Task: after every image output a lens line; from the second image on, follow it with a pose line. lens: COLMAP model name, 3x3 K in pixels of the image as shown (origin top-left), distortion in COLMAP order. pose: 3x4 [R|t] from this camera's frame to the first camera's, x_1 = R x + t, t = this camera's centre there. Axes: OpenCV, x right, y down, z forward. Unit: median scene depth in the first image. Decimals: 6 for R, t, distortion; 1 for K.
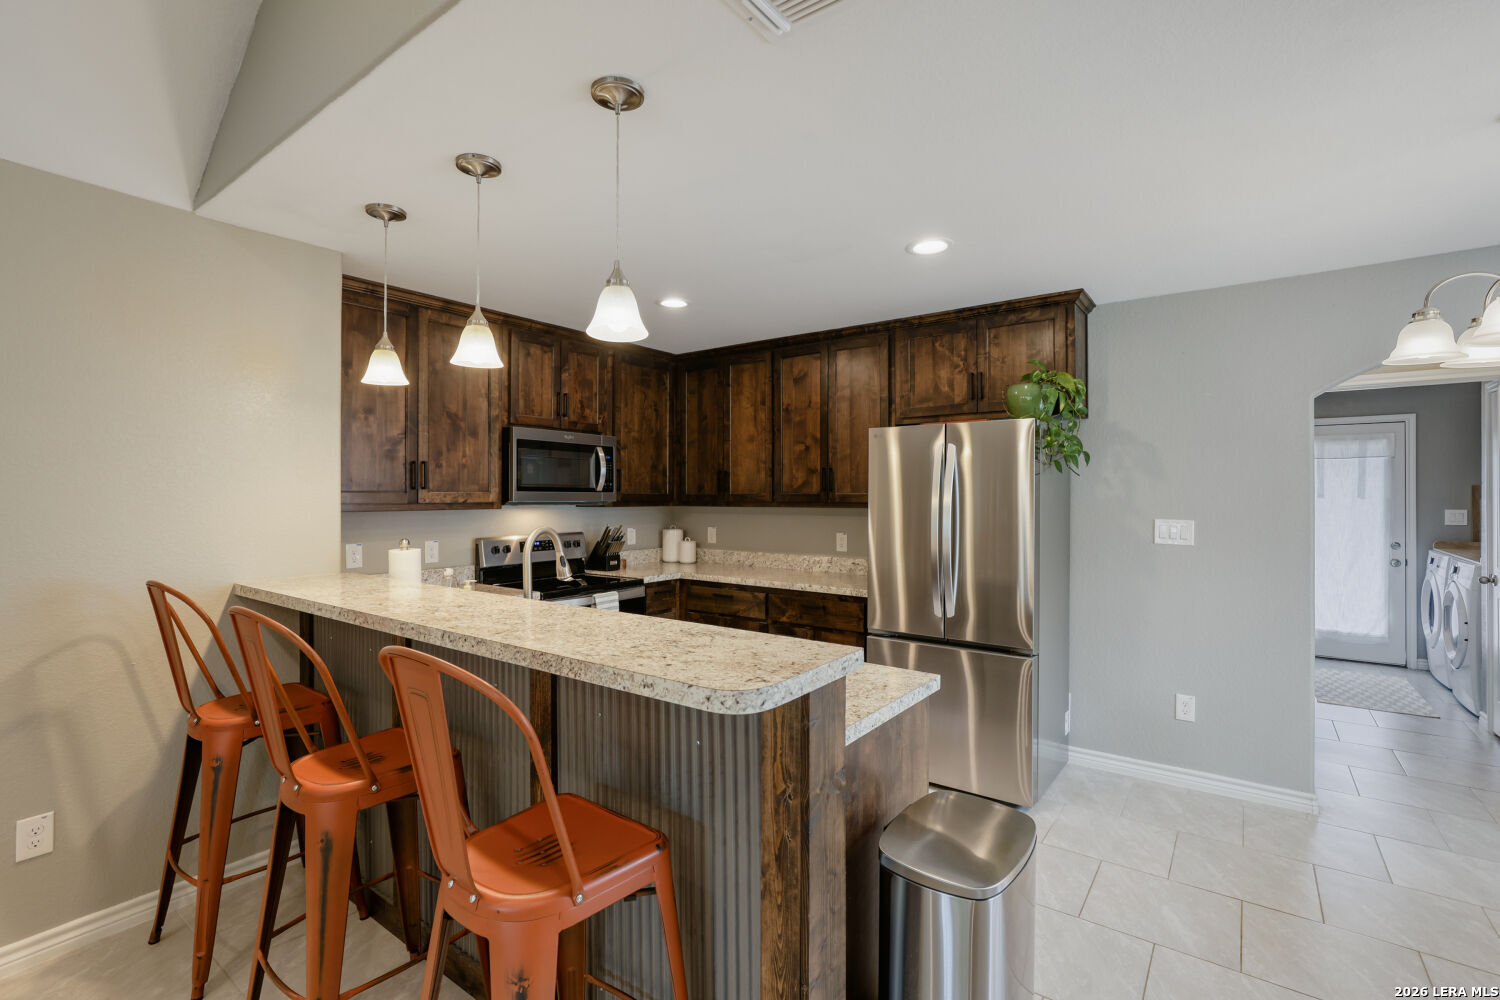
lens RADIAL K [[684.1, 0, 763.5], [0, 684.1, 488.7], [0, 0, 1]] dist [-0.028611, 0.006093]
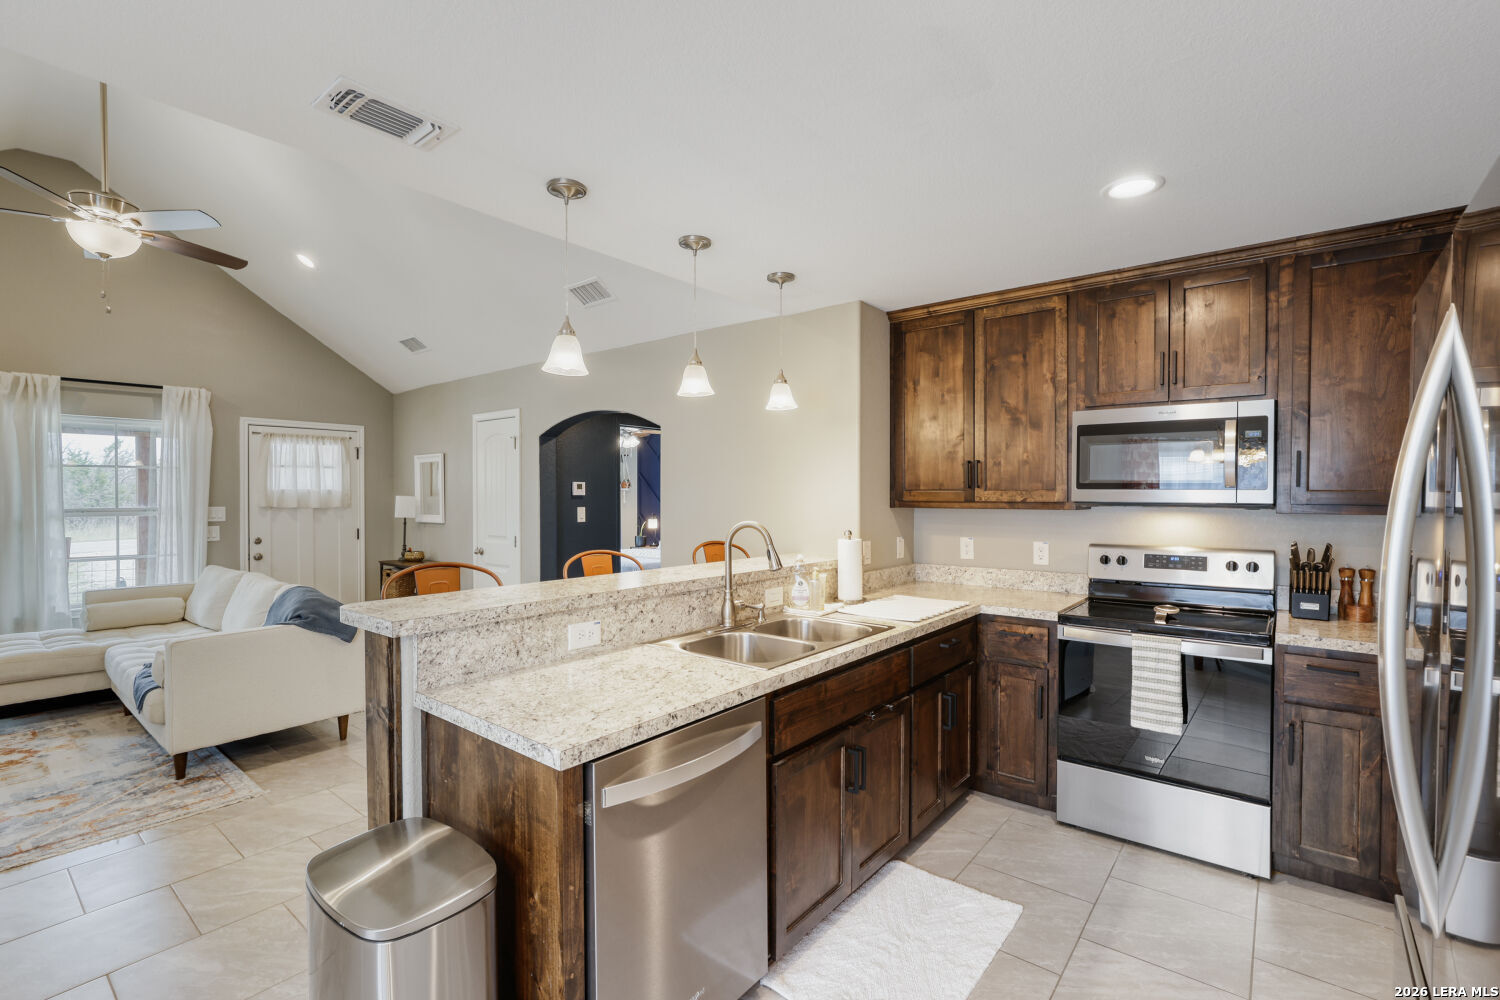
lens RADIAL K [[684.1, 0, 750.6], [0, 684.1, 497.9], [0, 0, 1]] dist [-0.028611, 0.006093]
pose [[-0.043885, -0.000879, -0.999036, 0.509171], [0.008571, 0.999962, -0.001256, 0.013723], [0.999000, -0.008618, -0.043876, 0.672021]]
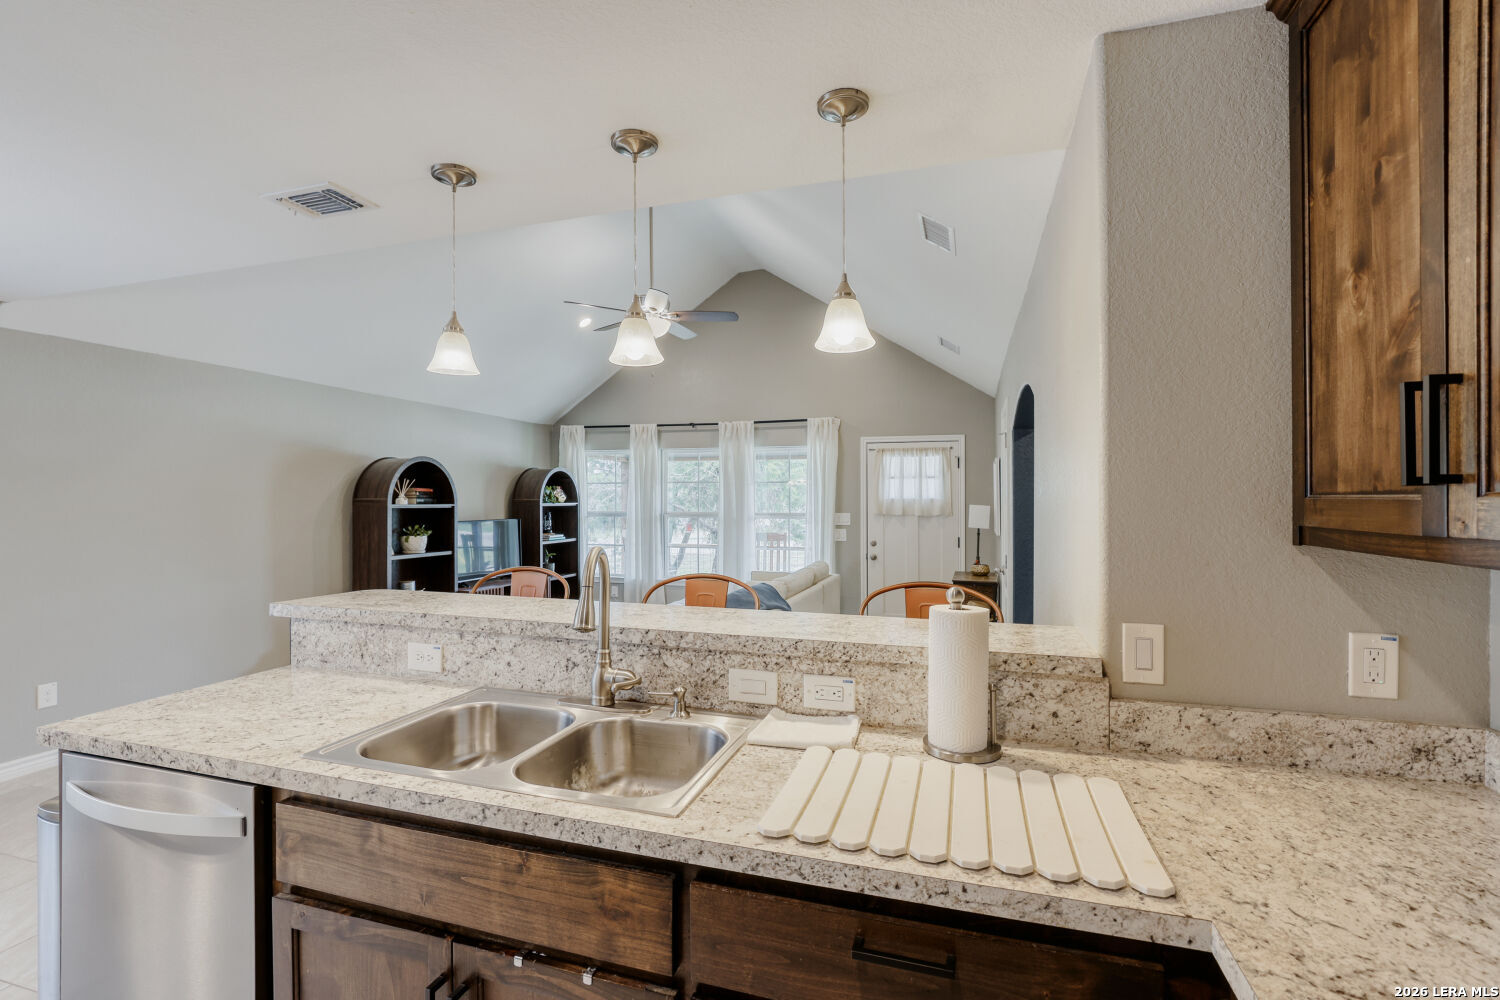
lens RADIAL K [[684.1, 0, 772.4], [0, 684.1, 495.5], [0, 0, 1]] dist [-0.028611, 0.006093]
pose [[-0.945903, -0.011340, -0.324251, -0.245795], [-0.005333, 0.999797, -0.019406, 0.010900], [0.324405, -0.016627, -0.945772, 1.156414]]
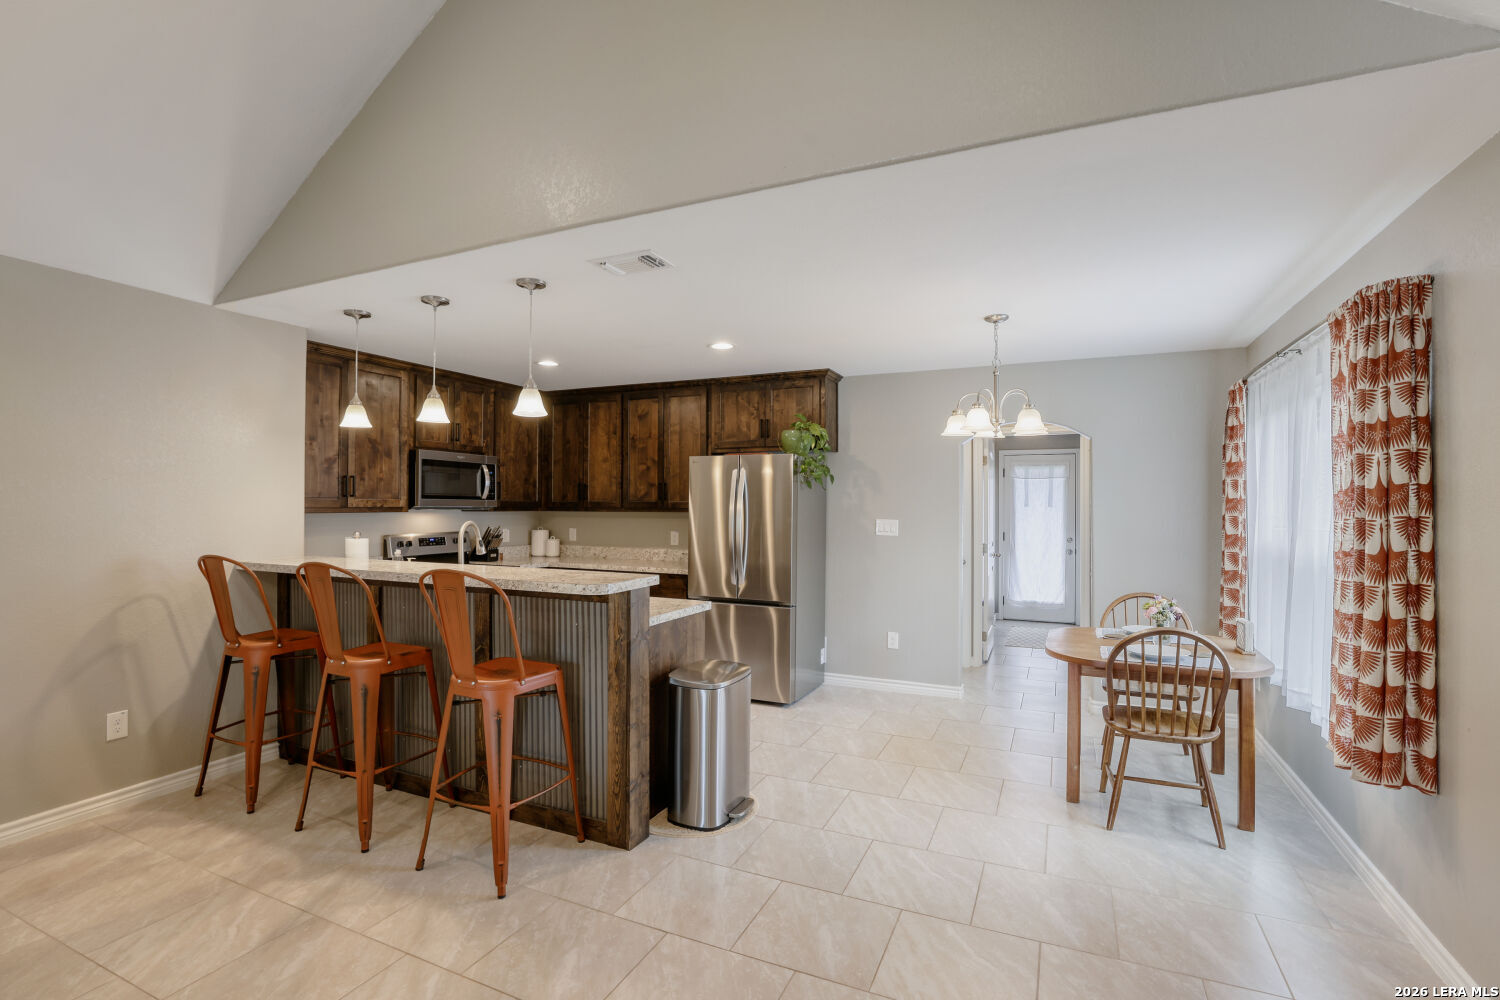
lens RADIAL K [[684.1, 0, 783.0], [0, 684.1, 506.0], [0, 0, 1]] dist [-0.028611, 0.006093]
pose [[0.972531, 0.003863, 0.232743, 0.011812], [-0.006645, 0.999916, 0.011170, -0.001467], [-0.232681, -0.012410, 0.972474, -0.461618]]
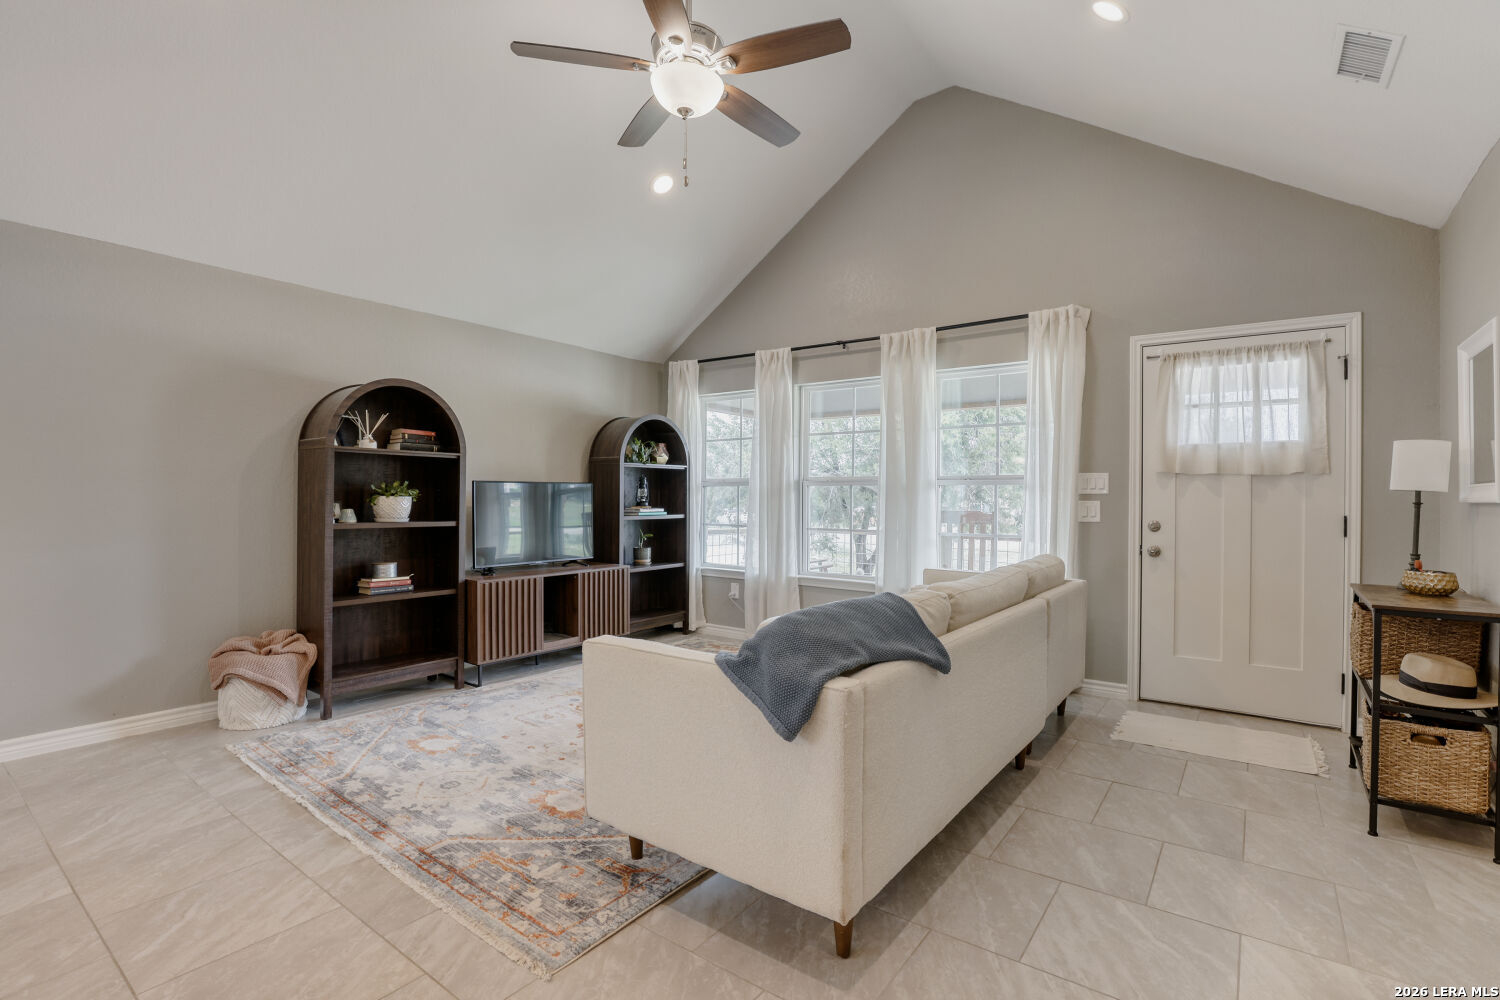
lens RADIAL K [[684.1, 0, 758.3], [0, 684.1, 502.3], [0, 0, 1]] dist [-0.028611, 0.006093]
pose [[-0.999898, -0.011850, -0.008025, -0.532290], [-0.011845, 0.999930, -0.000713, 0.081702], [0.008033, -0.000618, -0.999968, 0.431647]]
